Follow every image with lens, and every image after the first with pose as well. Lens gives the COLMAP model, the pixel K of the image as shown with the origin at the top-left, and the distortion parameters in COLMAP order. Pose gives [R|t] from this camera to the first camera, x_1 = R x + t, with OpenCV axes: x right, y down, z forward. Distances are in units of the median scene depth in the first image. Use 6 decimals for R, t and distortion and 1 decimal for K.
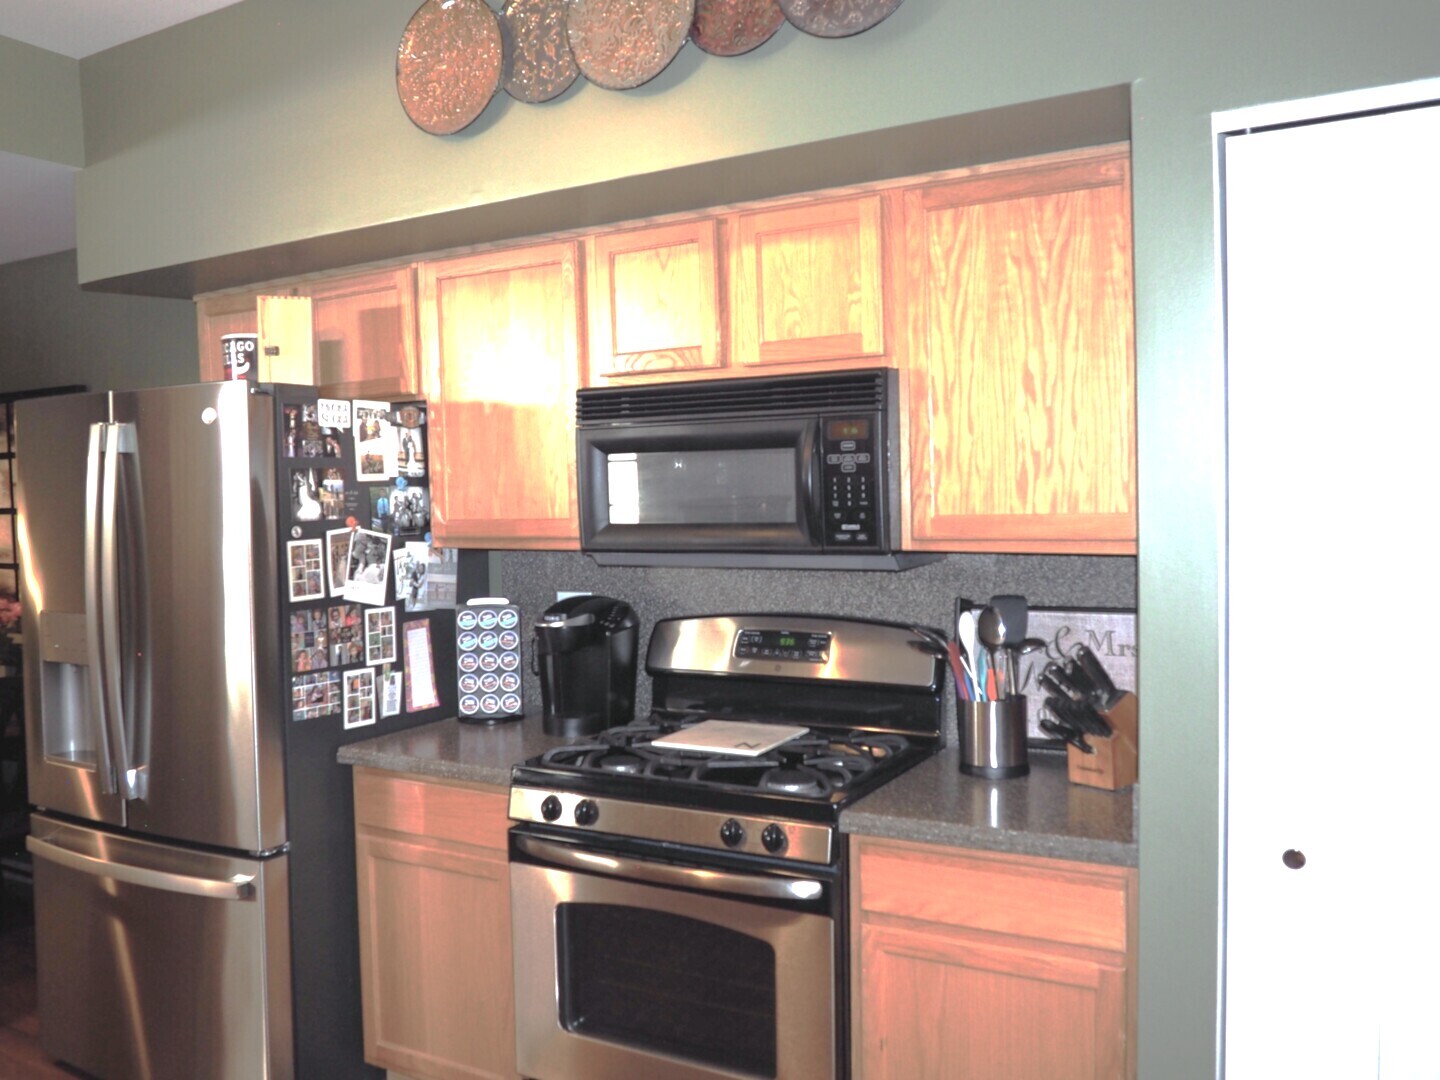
lens RADIAL K [[1224.8, 0, 711.3], [0, 1224.8, 537.6], [0, 0, 1]] dist [-0.031509, 0.004287]
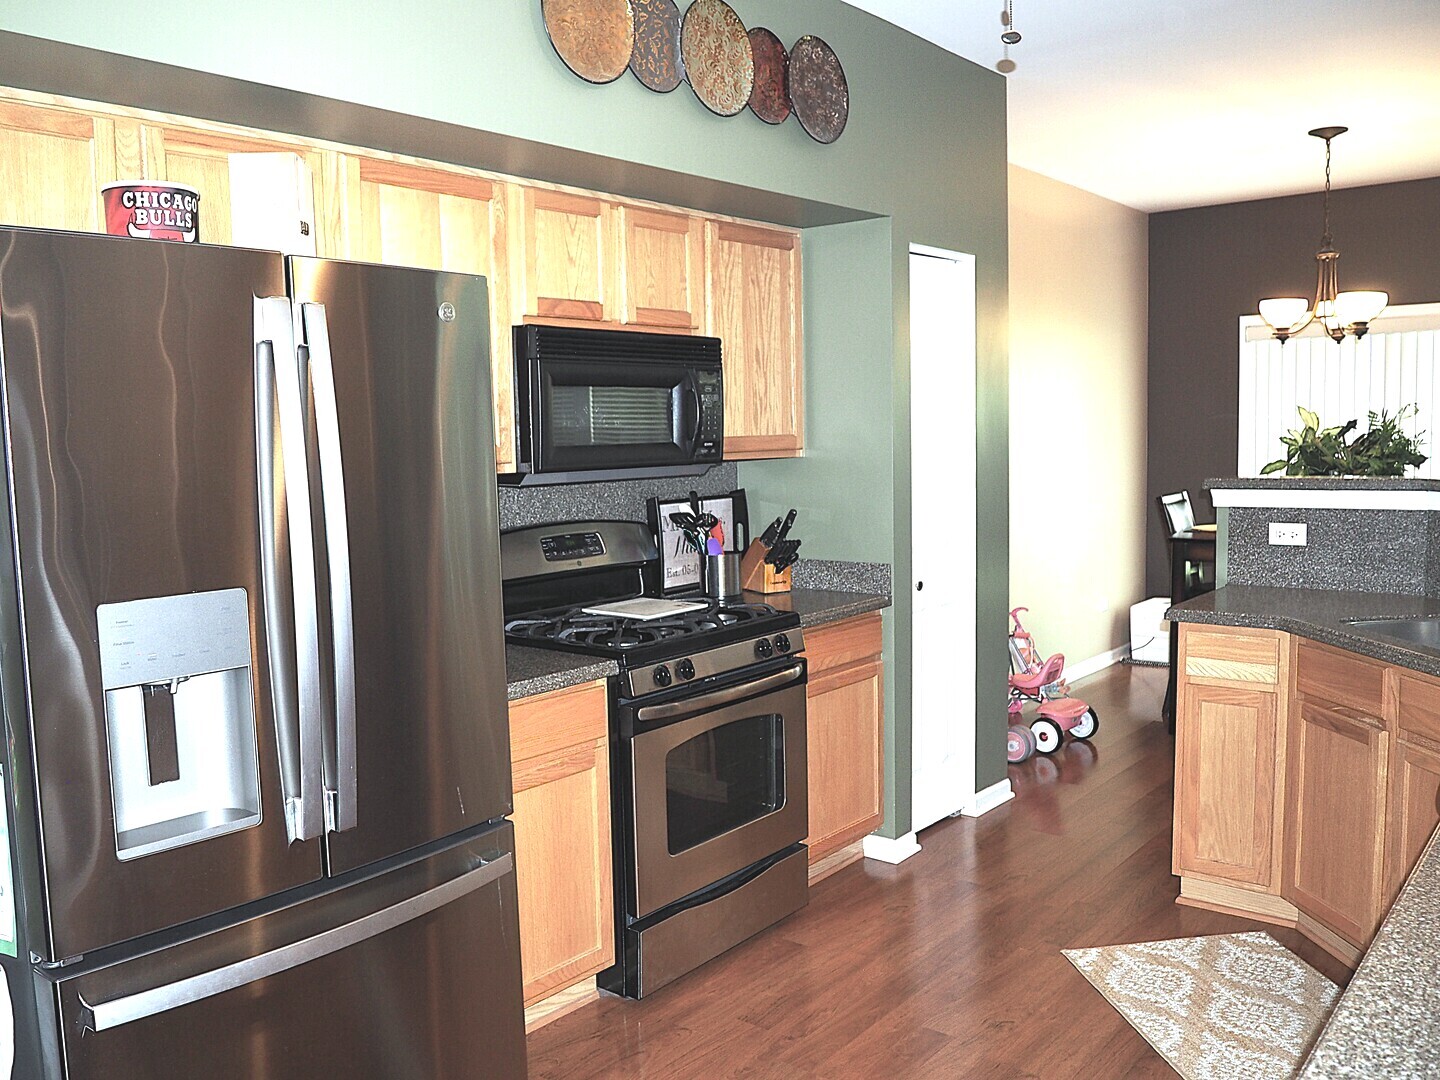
lens RADIAL K [[1224.8, 0, 724.3], [0, 1224.8, 543.0], [0, 0, 1]] dist [-0.031509, 0.004287]
pose [[0.146705, -0.073870, 0.986418, -1.204335], [0.059569, 0.996058, 0.065732, 0.012443], [-0.987385, 0.049116, 0.150527, 0.684657]]
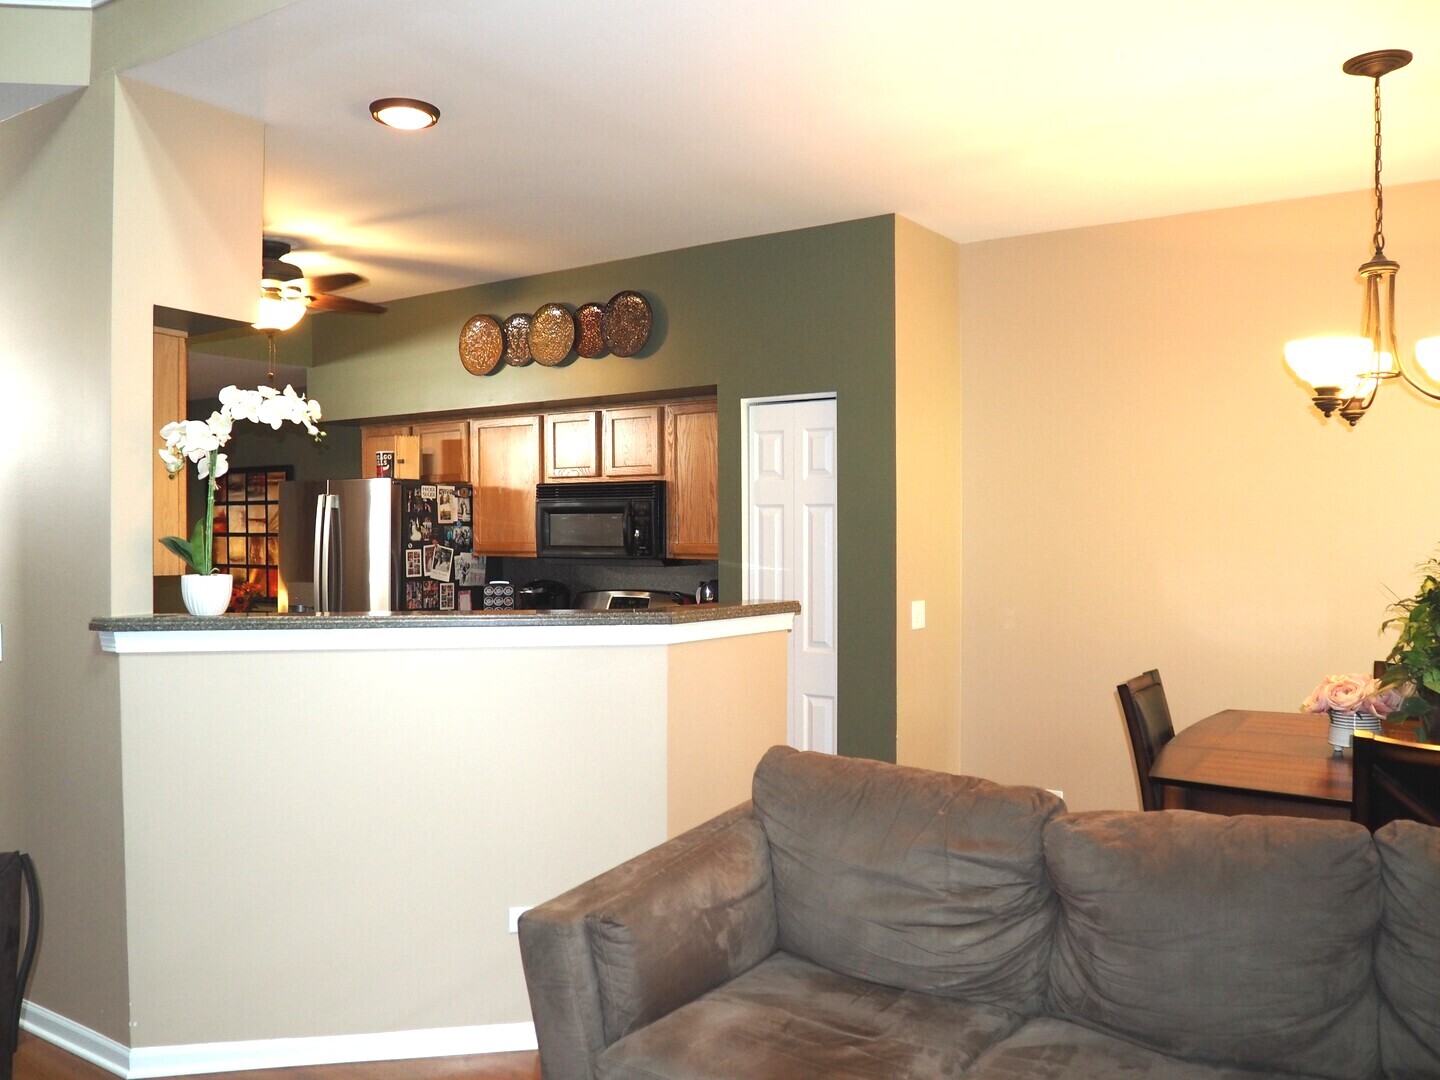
lens RADIAL K [[1224.8, 0, 725.8], [0, 1224.8, 542.8], [0, 0, 1]] dist [-0.031509, 0.004287]
pose [[0.997918, 0.021812, -0.060688, 0.344432], [-0.023527, 0.999339, -0.027696, 0.035643], [0.060044, 0.029066, 0.997772, -1.108858]]
